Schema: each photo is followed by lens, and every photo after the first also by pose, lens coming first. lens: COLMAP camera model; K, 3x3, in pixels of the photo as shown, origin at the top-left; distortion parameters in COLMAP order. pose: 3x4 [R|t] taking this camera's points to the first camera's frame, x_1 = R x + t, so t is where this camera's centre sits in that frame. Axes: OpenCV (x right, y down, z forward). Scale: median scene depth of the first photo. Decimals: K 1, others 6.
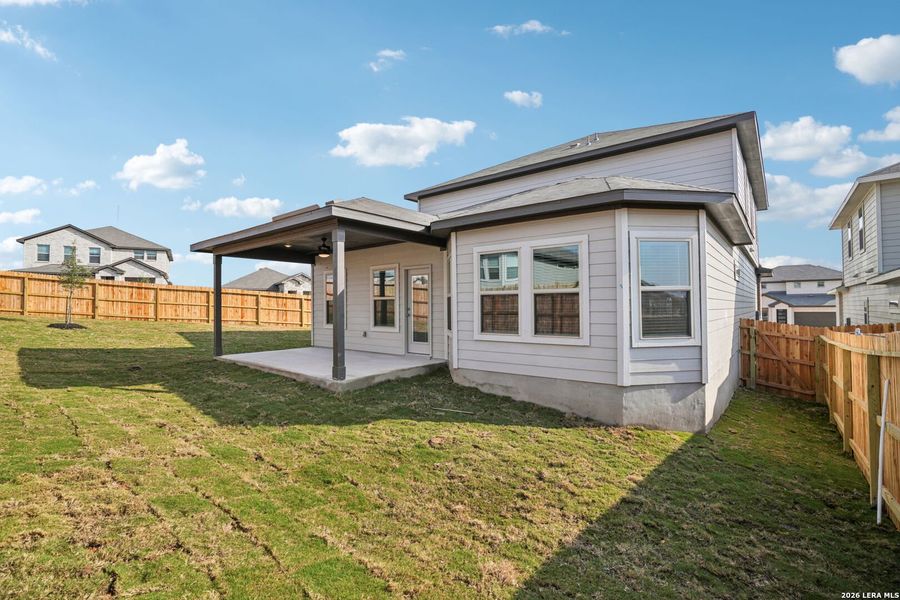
lens RADIAL K [[419.2, 0, 446.7], [0, 419.2, 296.5], [0, 0, 1]] dist [-0.040930, 0.019786]
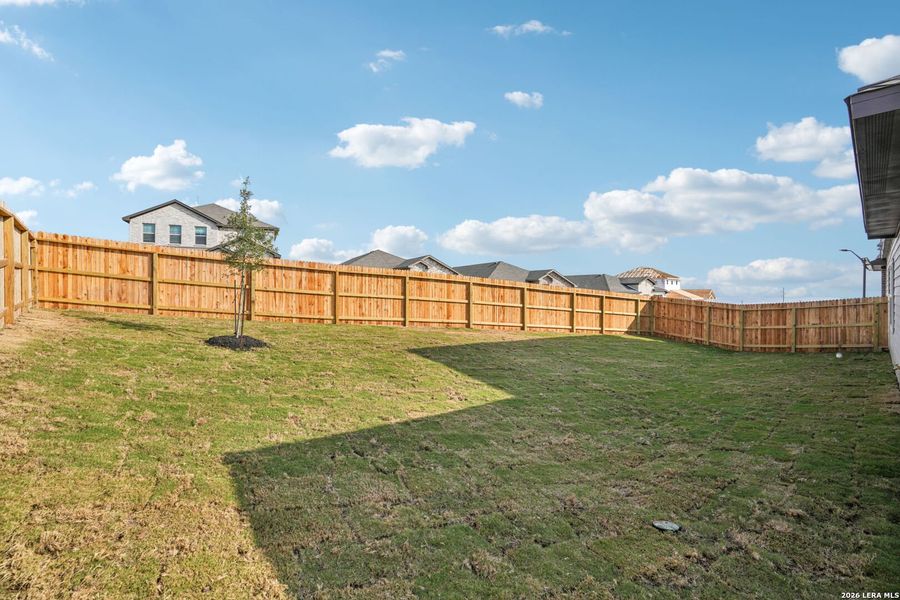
lens RADIAL K [[419.2, 0, 446.7], [0, 419.2, 296.5], [0, 0, 1]] dist [-0.040930, 0.019786]
pose [[0.991531, 0.008790, -0.129572, -0.410224], [-0.004614, 0.999461, 0.032490, -0.002891], [0.129788, -0.031617, 0.991038, 0.354951]]
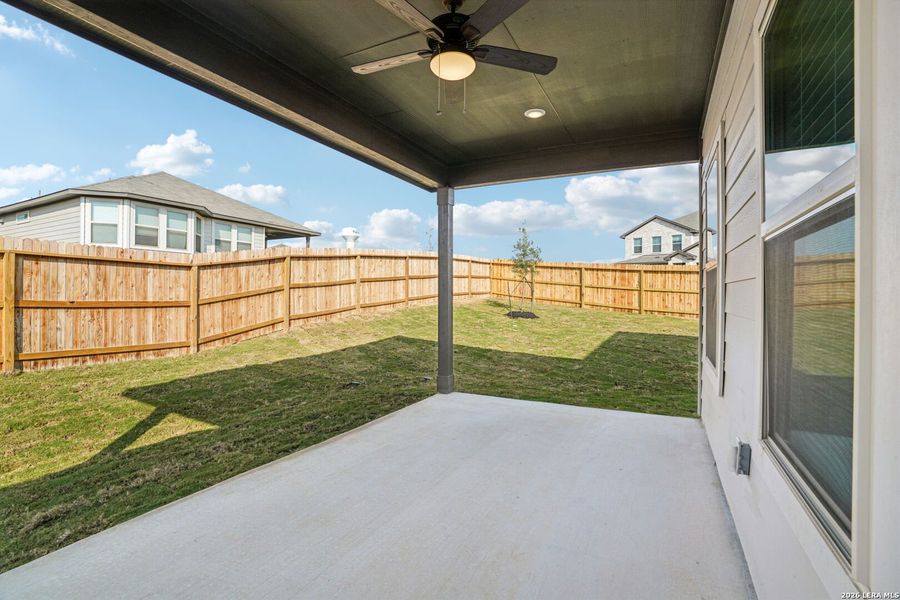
lens RADIAL K [[419.2, 0, 446.7], [0, 419.2, 296.5], [0, 0, 1]] dist [-0.040930, 0.019786]
pose [[0.229193, 0.010487, -0.973325, -0.033534], [0.014281, 0.999798, 0.014135, 0.011302], [0.973276, -0.017139, 0.228997, 0.431437]]
